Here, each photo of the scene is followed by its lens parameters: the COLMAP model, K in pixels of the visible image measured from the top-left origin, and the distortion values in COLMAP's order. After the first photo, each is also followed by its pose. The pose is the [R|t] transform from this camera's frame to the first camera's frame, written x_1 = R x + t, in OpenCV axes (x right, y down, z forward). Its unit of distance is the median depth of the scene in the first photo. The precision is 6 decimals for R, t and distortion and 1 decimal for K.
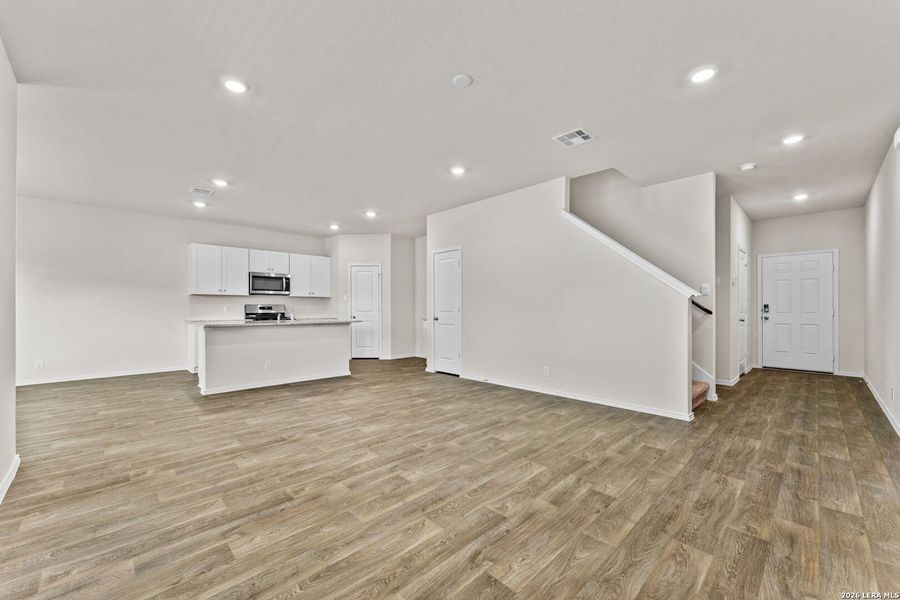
lens RADIAL K [[361.3, 0, 457.3], [0, 361.3, 281.5], [0, 0, 1]] dist [-0.001009, -0.001866]
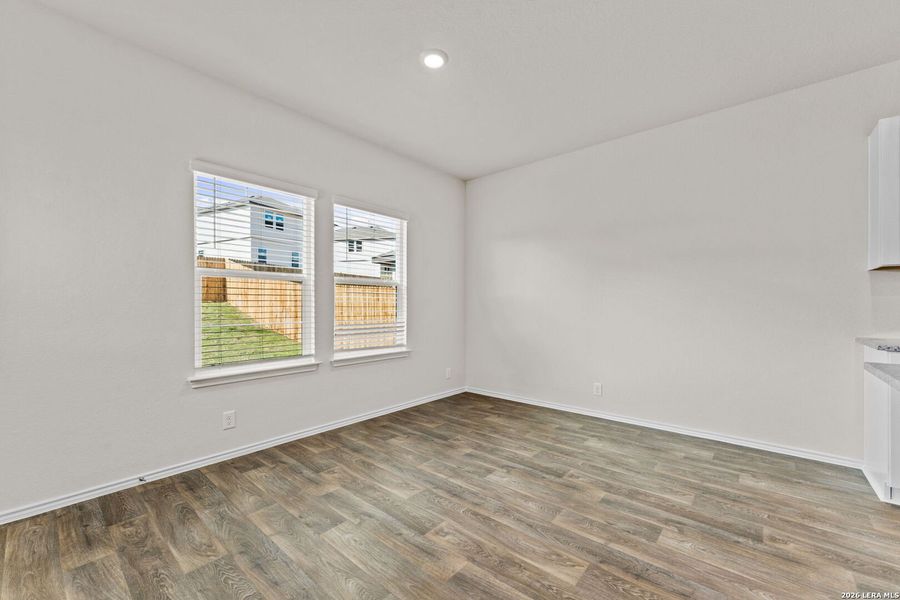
lens RADIAL K [[361.3, 0, 448.9], [0, 361.3, 317.0], [0, 0, 1]] dist [-0.001009, -0.001866]
pose [[0.077114, 0.038301, -0.996286, 0.385487], [0.067160, 0.996793, 0.043518, 0.023150], [0.994758, -0.070266, 0.074294, 0.382846]]
